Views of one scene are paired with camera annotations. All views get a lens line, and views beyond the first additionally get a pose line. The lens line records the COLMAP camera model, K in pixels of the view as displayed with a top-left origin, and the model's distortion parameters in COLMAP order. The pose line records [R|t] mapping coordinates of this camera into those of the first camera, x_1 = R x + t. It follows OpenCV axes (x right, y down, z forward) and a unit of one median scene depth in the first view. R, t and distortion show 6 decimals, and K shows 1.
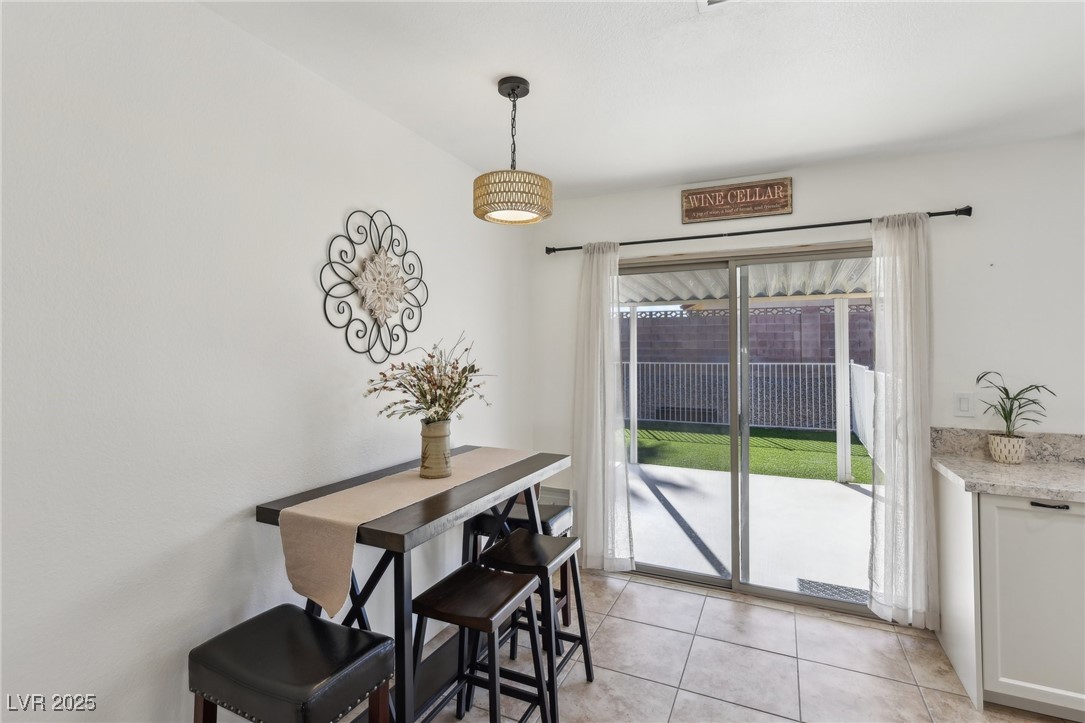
lens RADIAL K [[515.6, 0, 537.4], [0, 515.6, 341.0], [0, 0, 1]] dist [-0.003403, 0.002091]
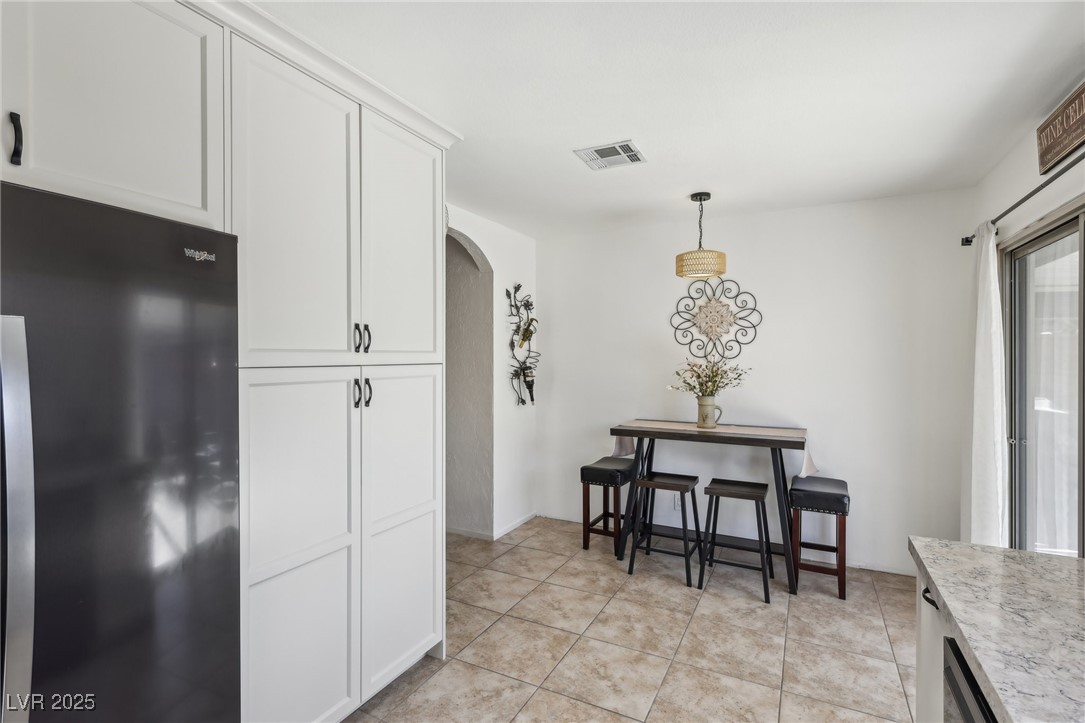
lens RADIAL K [[515.6, 0, 534.8], [0, 515.6, 360.2], [0, 0, 1]] dist [-0.003403, 0.002091]
pose [[-0.042681, 0.003228, -0.999084, 1.283285], [0.019107, 0.999815, 0.002414, 0.014396], [0.998906, -0.018986, -0.042735, 0.412448]]
